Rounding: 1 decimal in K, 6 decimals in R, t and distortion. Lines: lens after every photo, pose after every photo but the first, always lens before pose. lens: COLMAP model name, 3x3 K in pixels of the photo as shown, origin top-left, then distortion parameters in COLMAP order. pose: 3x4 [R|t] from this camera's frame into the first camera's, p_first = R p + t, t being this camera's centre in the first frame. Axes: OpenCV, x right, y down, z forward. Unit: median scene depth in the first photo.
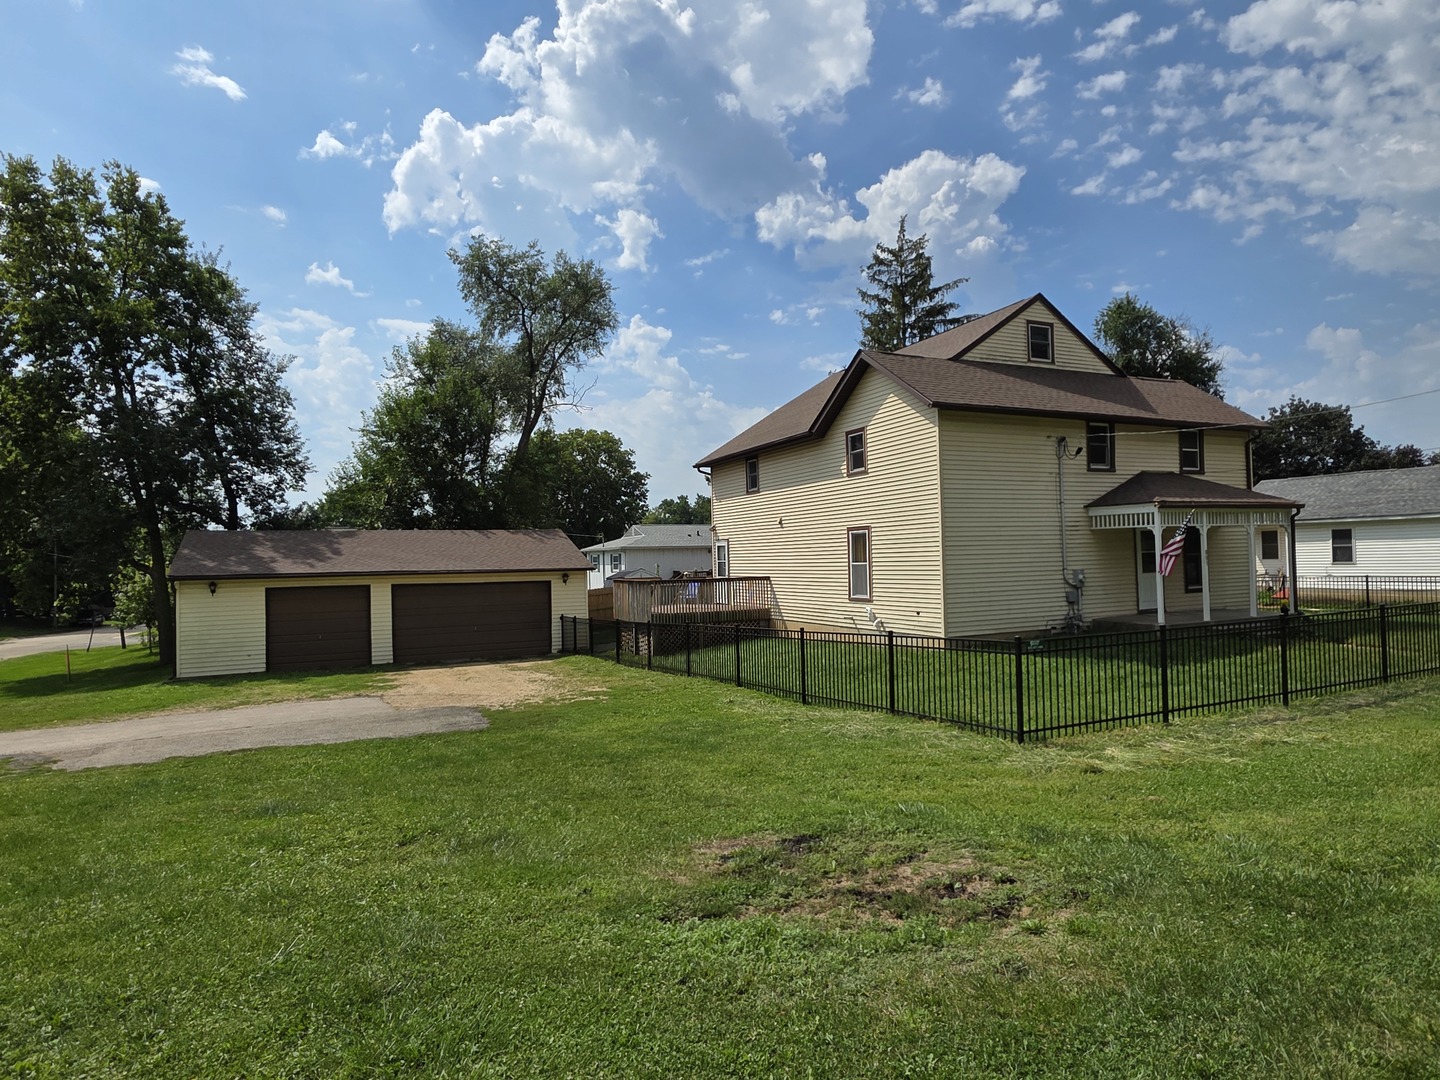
lens RADIAL K [[808.2, 0, 707.0], [0, 808.2, 547.9], [0, 0, 1]] dist [0.005622, -0.005696]
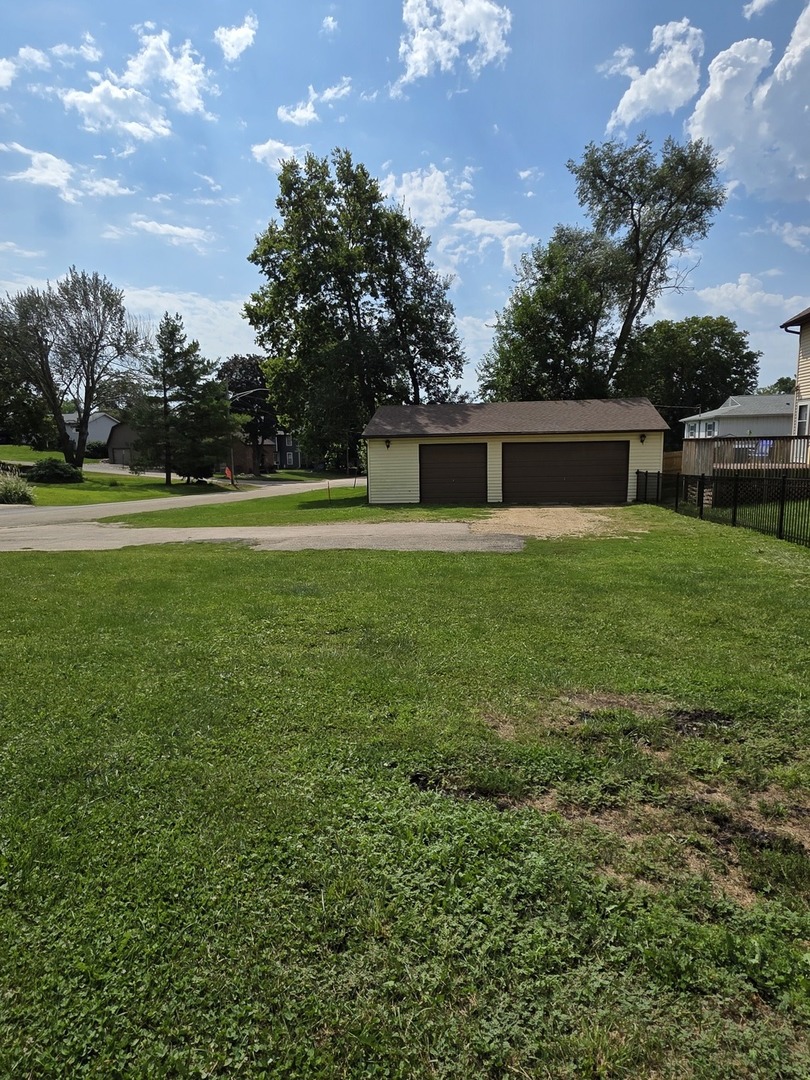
lens RADIAL K [[606.1, 0, 420.5], [0, 606.1, 538.1], [0, 0, 1]] dist [0.005622, -0.005696]
pose [[0.836130, 0.087374, -0.541528, 0.044956], [0.012657, 0.983897, 0.178290, 0.020776], [0.548385, -0.155928, 0.821560, 0.095719]]
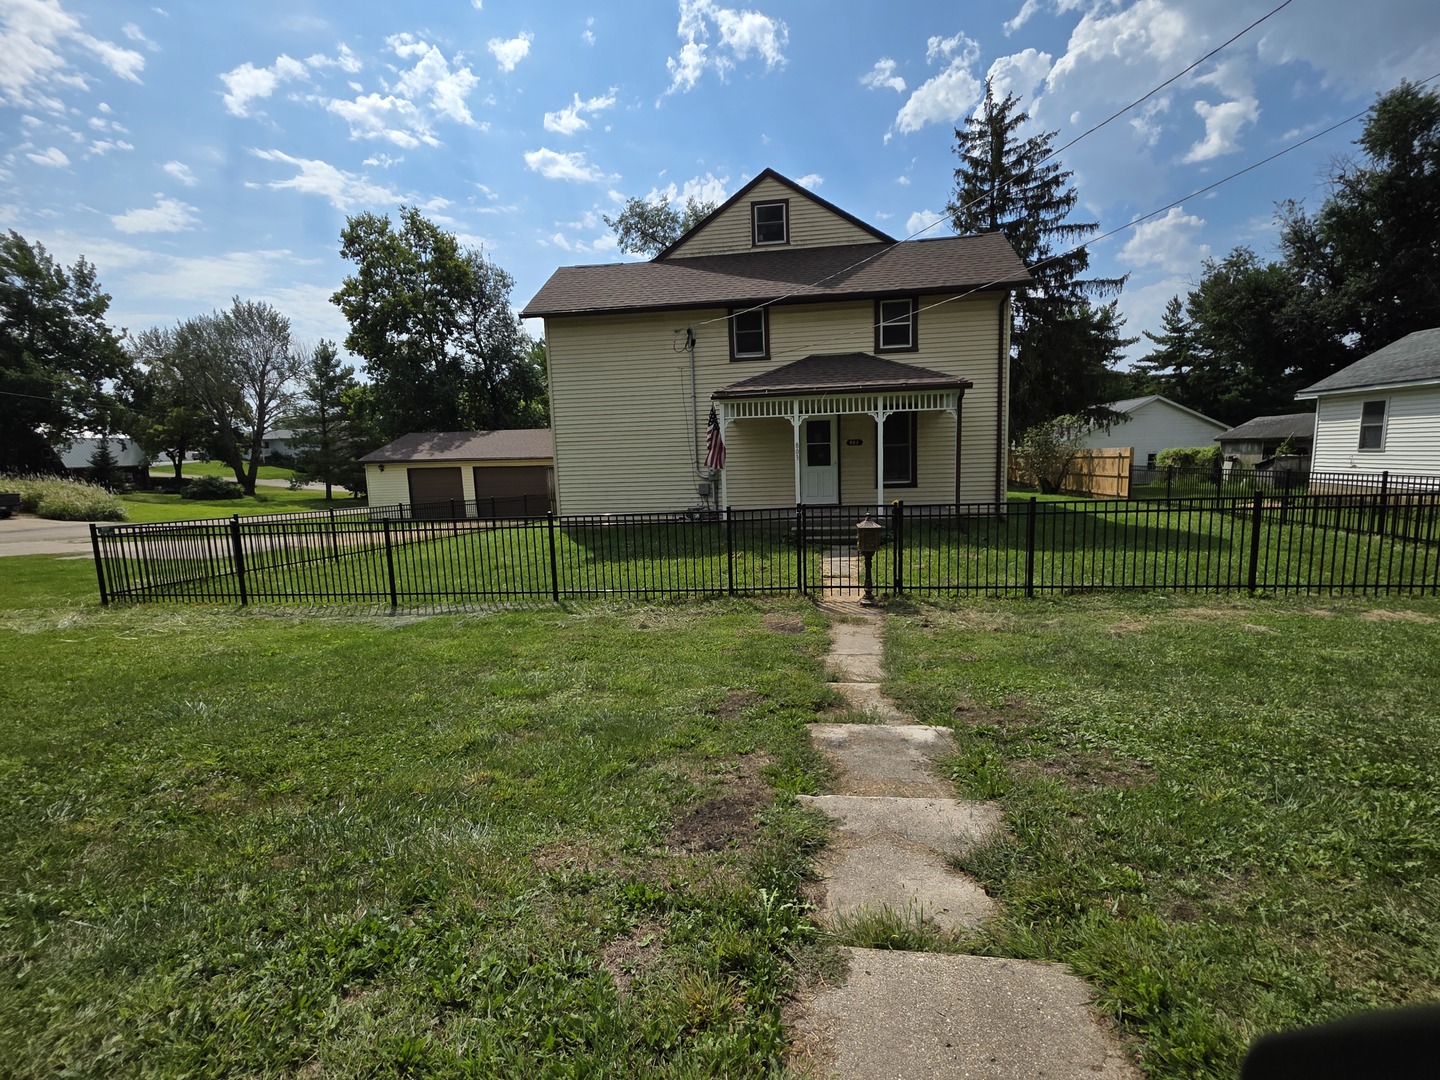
lens RADIAL K [[625.2, 0, 721.0], [0, 625.2, 539.5], [0, 0, 1]] dist [0.003231, -0.000879]
pose [[0.841023, 0.072442, -0.536127, 0.659377], [0.017600, 0.986806, 0.160948, -0.002534], [0.540713, -0.144797, 0.828652, 0.245974]]
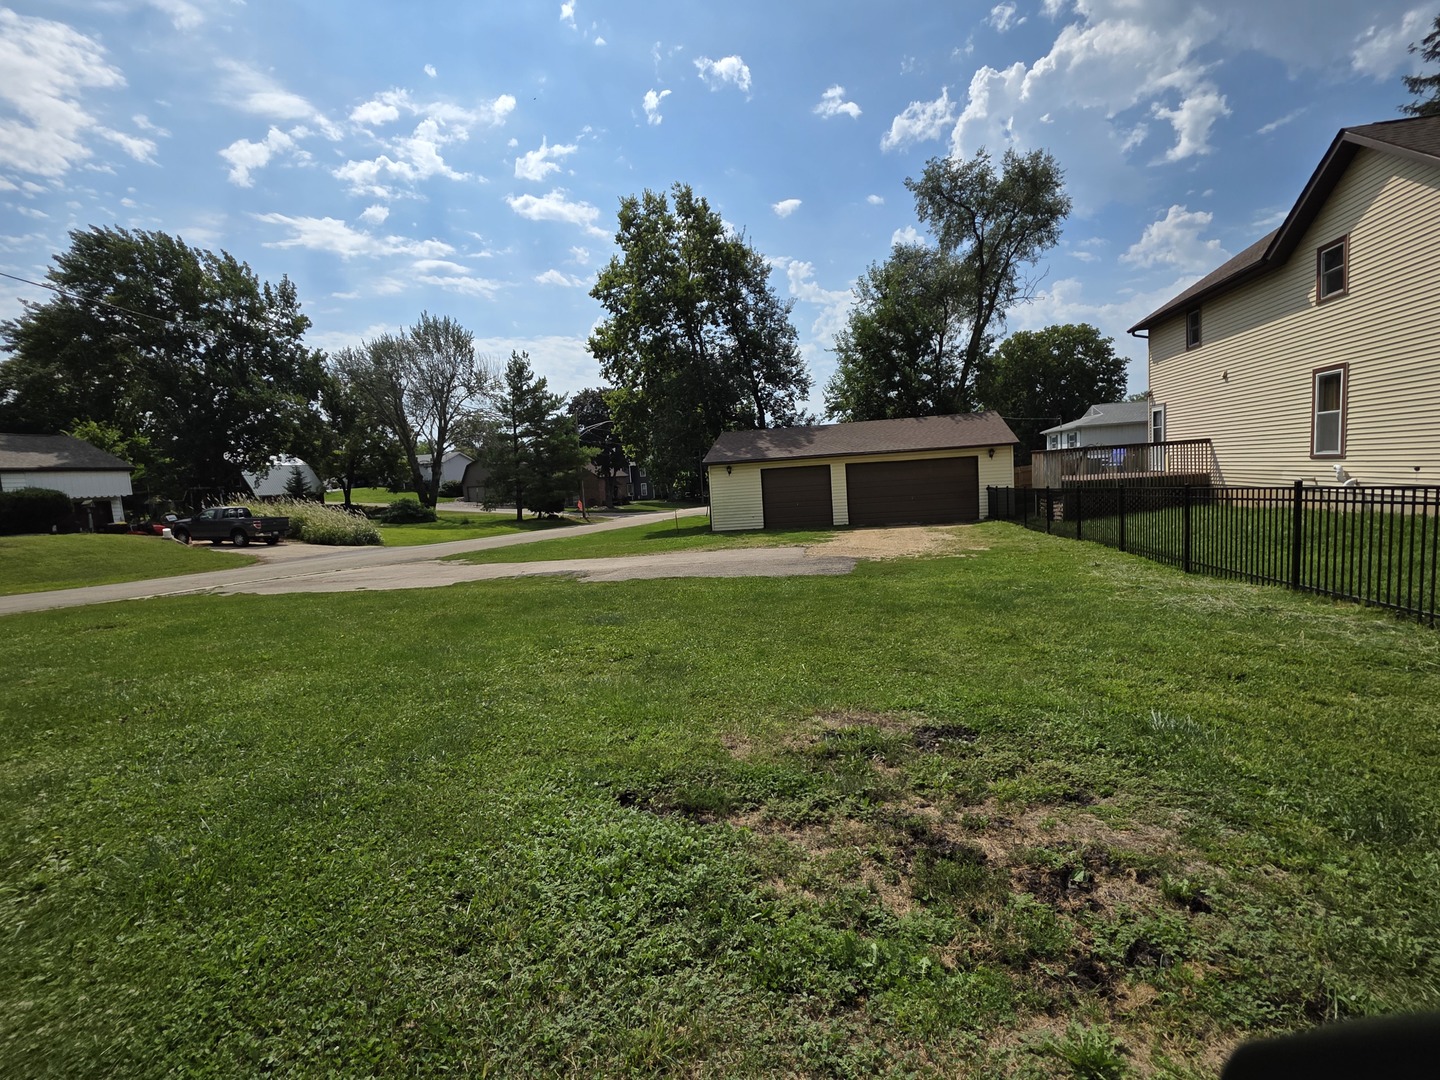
lens RADIAL K [[625.2, 0, 750.5], [0, 625.2, 533.5], [0, 0, 1]] dist [0.003231, -0.000879]
pose [[0.808630, 0.027471, -0.587676, 0.071875], [0.056970, 0.990559, 0.124693, 0.022495], [0.585553, -0.134310, 0.799430, 0.106840]]
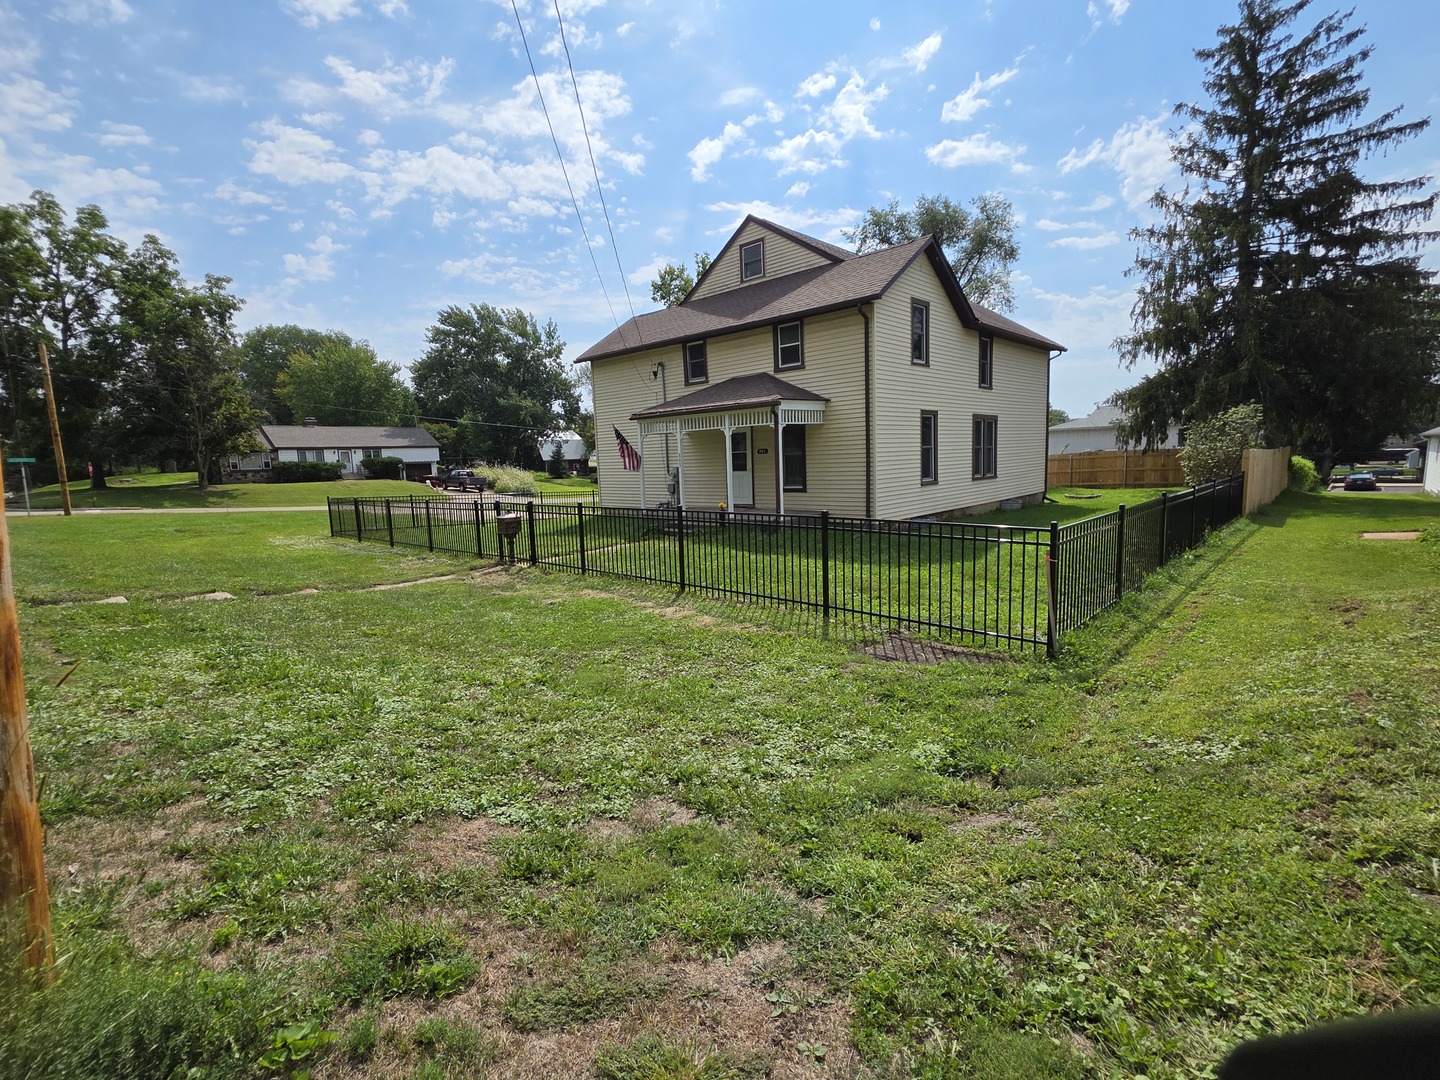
lens RADIAL K [[625.2, 0, 724.4], [0, 625.2, 523.5], [0, 0, 1]] dist [0.003231, -0.000879]
pose [[0.393062, 0.108054, -0.913141, 1.018861], [0.033862, 0.990697, 0.131807, -0.009173], [0.918888, -0.082729, 0.385746, 0.503587]]
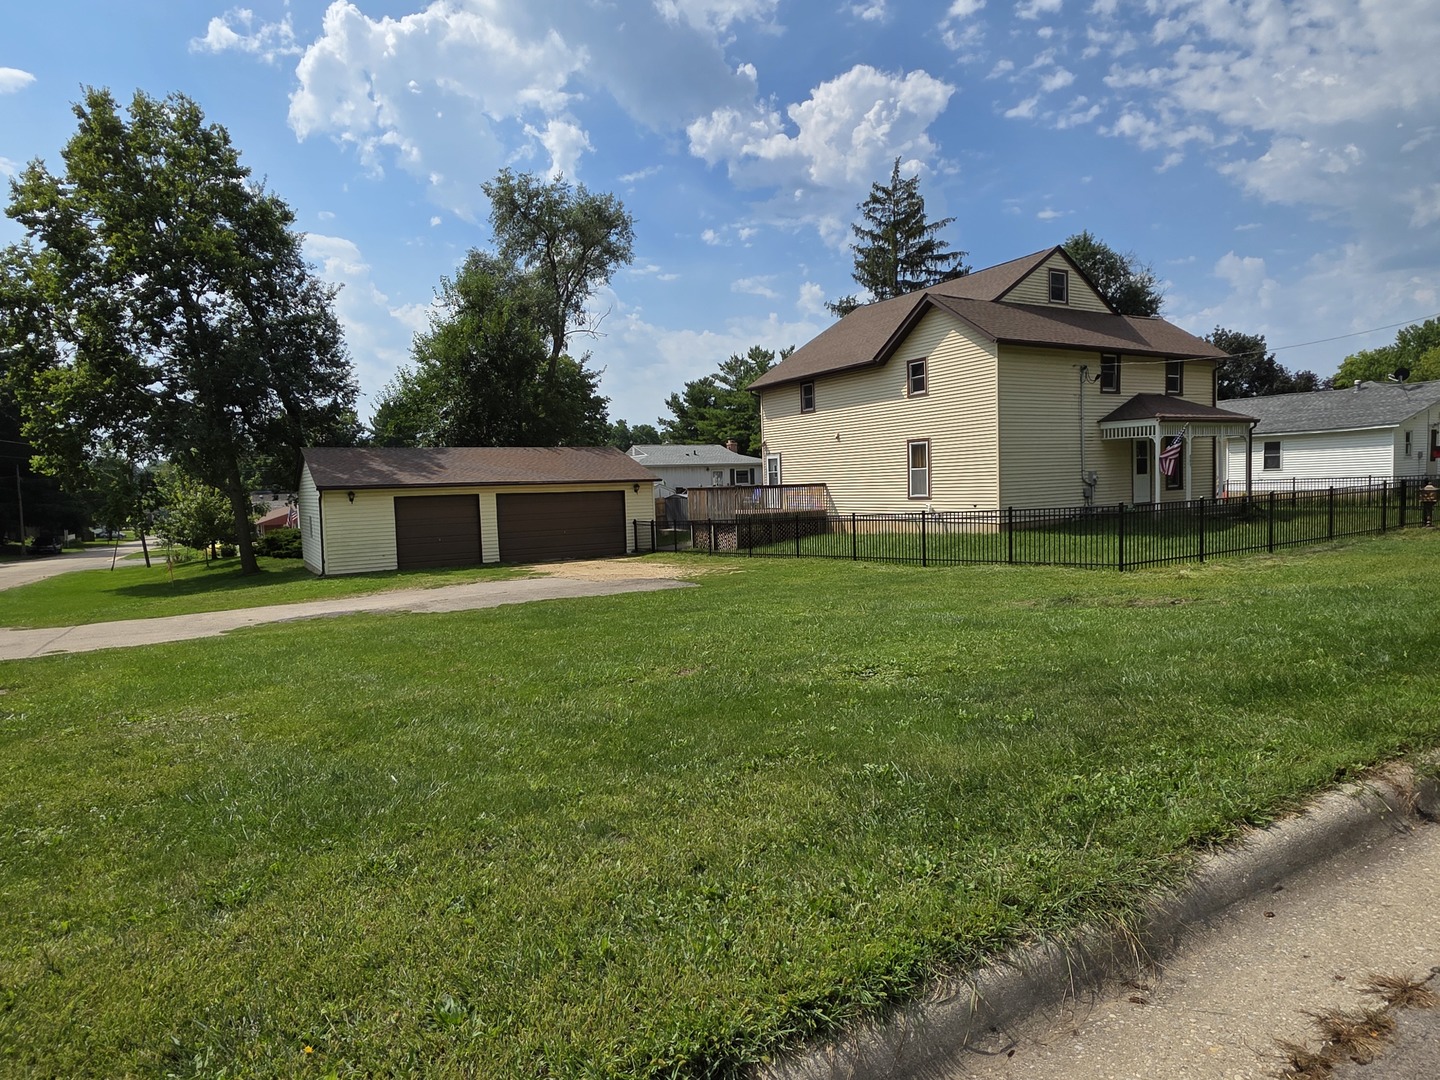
lens RADIAL K [[808.2, 0, 698.1], [0, 808.2, 548.9], [0, 0, 1]] dist [0.005622, -0.005696]
pose [[0.996595, -0.015410, 0.081005, -0.198445], [0.007881, 0.995685, 0.092460, 0.019231], [-0.082080, -0.091507, 0.992416, -0.172471]]
